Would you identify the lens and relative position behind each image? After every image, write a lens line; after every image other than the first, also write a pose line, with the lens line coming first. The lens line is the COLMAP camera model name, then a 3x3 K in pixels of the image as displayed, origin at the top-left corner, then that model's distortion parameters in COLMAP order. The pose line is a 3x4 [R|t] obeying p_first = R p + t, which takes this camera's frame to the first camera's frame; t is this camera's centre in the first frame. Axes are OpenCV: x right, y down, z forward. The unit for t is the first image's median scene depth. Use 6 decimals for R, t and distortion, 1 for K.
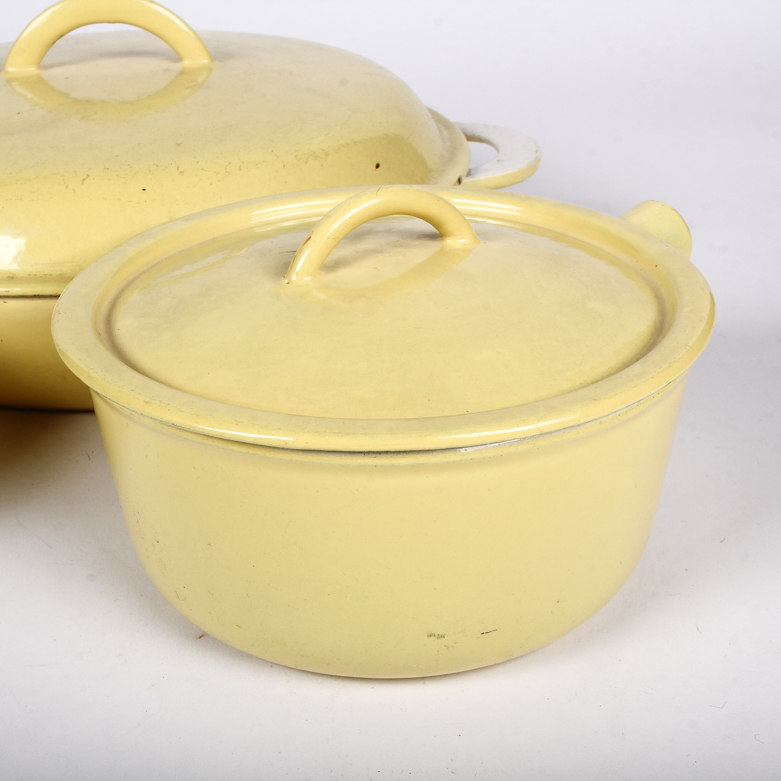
lens RADIAL K [[1364.1, 0, 391.7], [0, 1364.1, 387.2], [0, 0, 1]] dist [-0.085635, 0.000000]
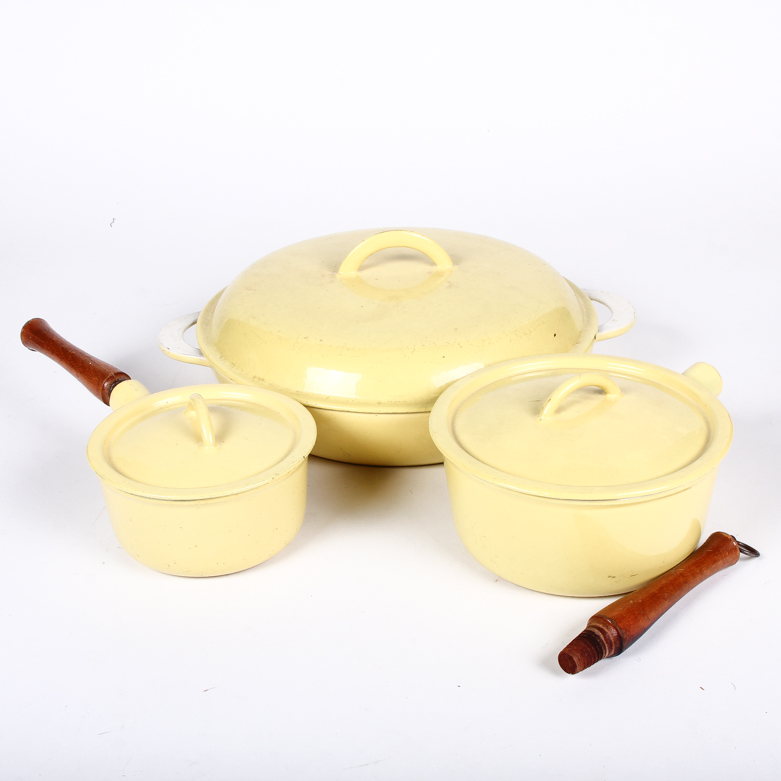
lens RADIAL K [[1364.1, 0, 391.5], [0, 1364.1, 390.2], [0, 0, 1]] dist [-0.085635, 0.000000]
pose [[0.999787, -0.001727, -0.020565, -0.217313], [0.001962, 0.999933, 0.011387, -0.119811], [0.020544, -0.011425, 0.999724, -0.972270]]
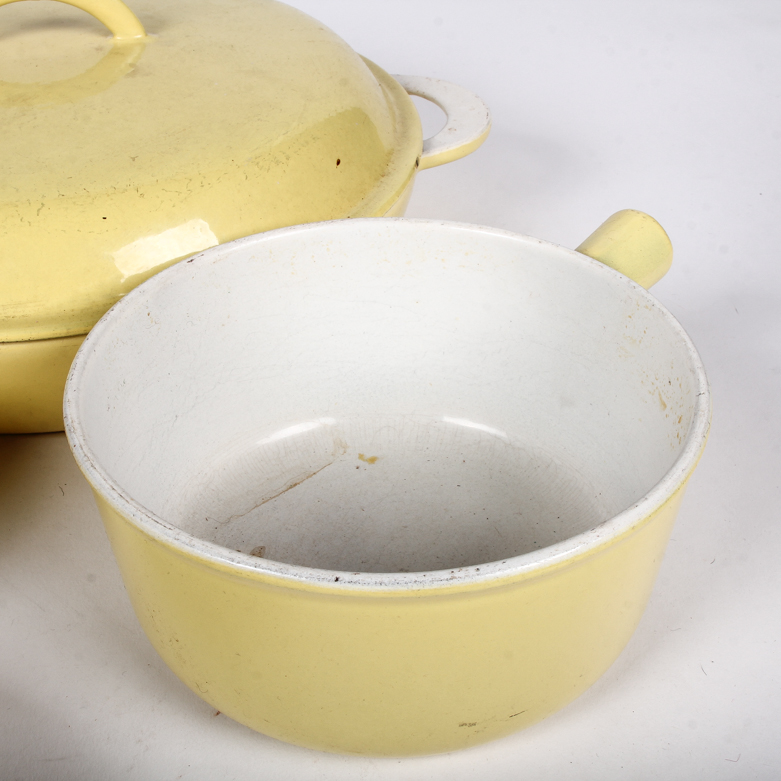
lens RADIAL K [[1364.1, 0, 389.6], [0, 1364.1, 388.9], [0, 0, 1]] dist [-0.085635, 0.000000]
pose [[0.994389, -0.050722, 0.092832, -0.078872], [0.036678, 0.988431, 0.147171, -0.159584], [-0.099223, -0.142940, 0.984745, 0.034225]]
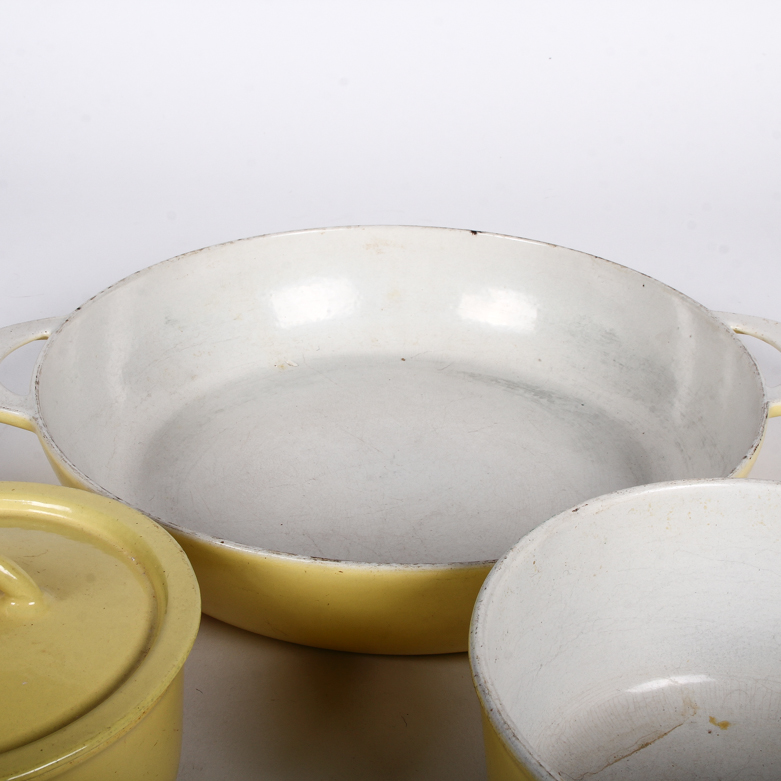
lens RADIAL K [[1364.1, 0, 388.6], [0, 1364.1, 392.4], [0, 0, 1]] dist [-0.085635, 0.000000]
pose [[0.998570, 0.049273, -0.020716, -0.256146], [-0.048658, 0.998388, 0.029236, -0.221649], [0.022123, -0.028187, 0.999358, 0.064608]]
